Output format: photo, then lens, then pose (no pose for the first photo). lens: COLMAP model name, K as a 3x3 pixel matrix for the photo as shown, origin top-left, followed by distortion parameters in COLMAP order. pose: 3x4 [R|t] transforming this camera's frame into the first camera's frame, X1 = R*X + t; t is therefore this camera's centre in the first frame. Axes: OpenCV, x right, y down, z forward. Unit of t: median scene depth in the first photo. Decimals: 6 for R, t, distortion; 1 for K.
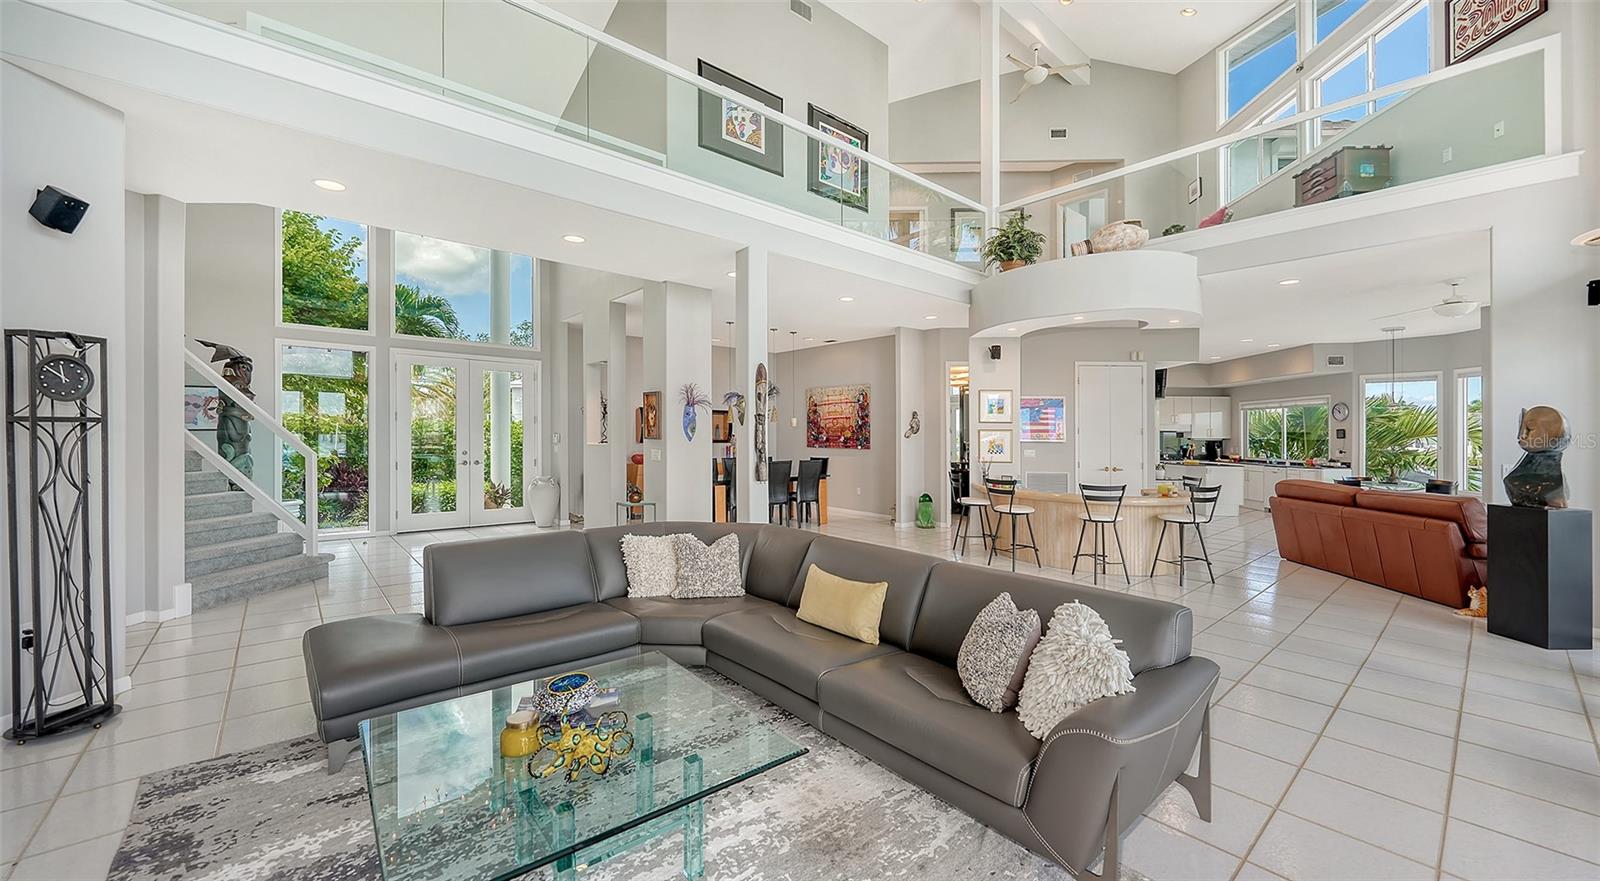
lens RADIAL K [[606.4, 0, 816.9], [0, 606.4, 439.4], [0, 0, 1]] dist [-0.001723, -0.000164]
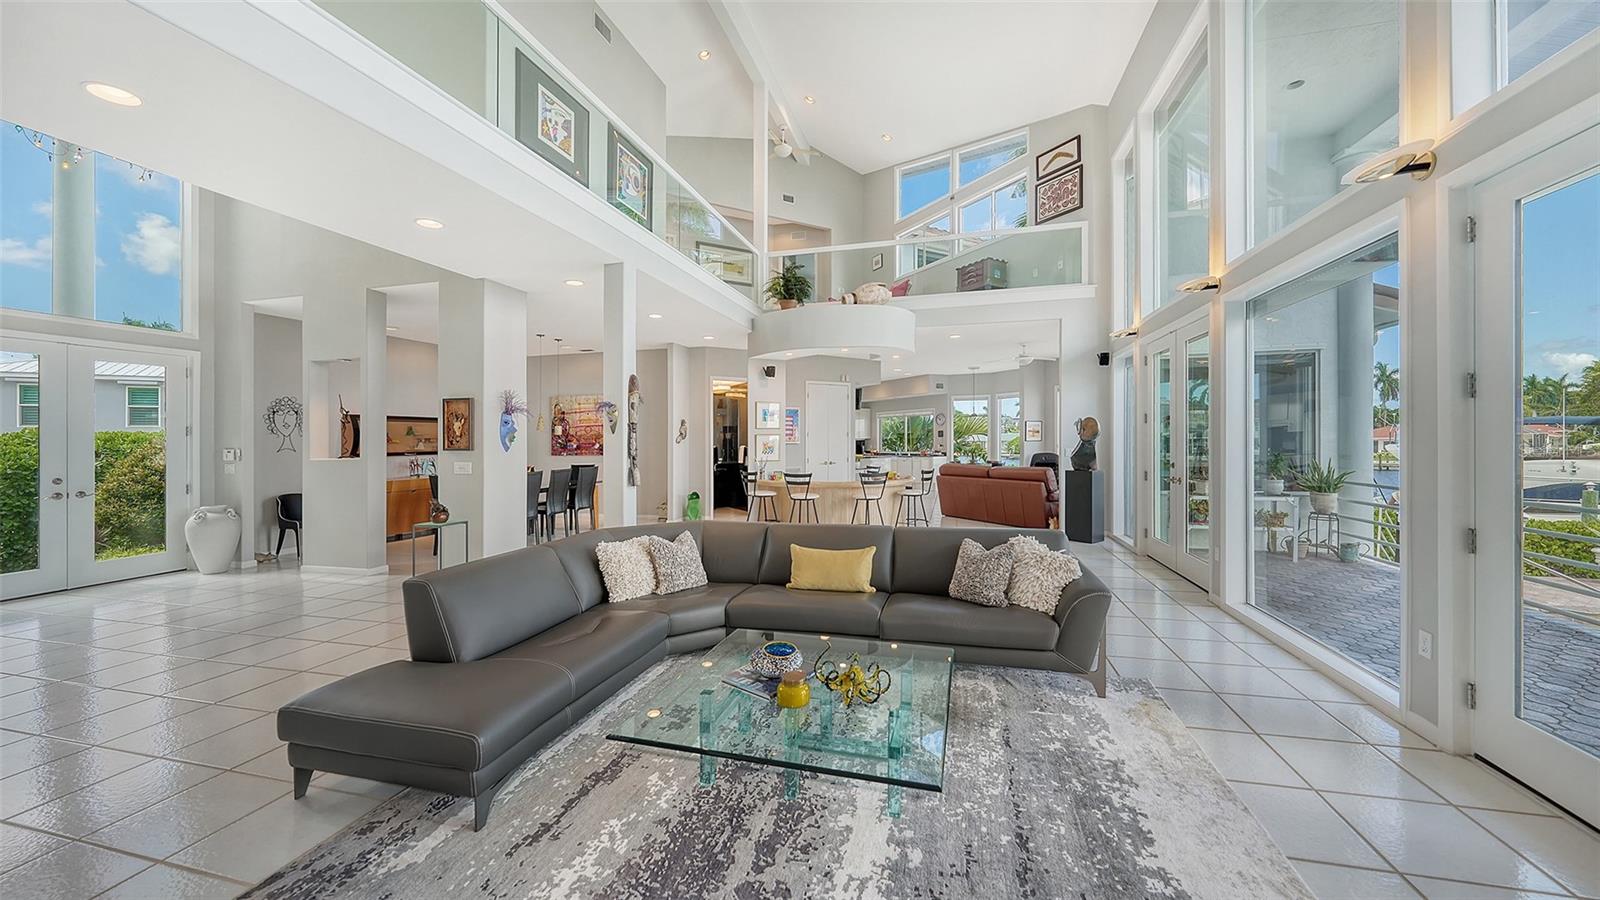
lens RADIAL K [[552.6, 0, 818.5], [0, 552.6, 451.0], [0, 0, 1]] dist [-0.003016, -0.000151]
pose [[0.829141, -0.032508, 0.558094, -0.286608], [0.025355, 0.999467, 0.020549, -0.003348], [-0.558464, -0.002887, 0.829524, 0.016643]]
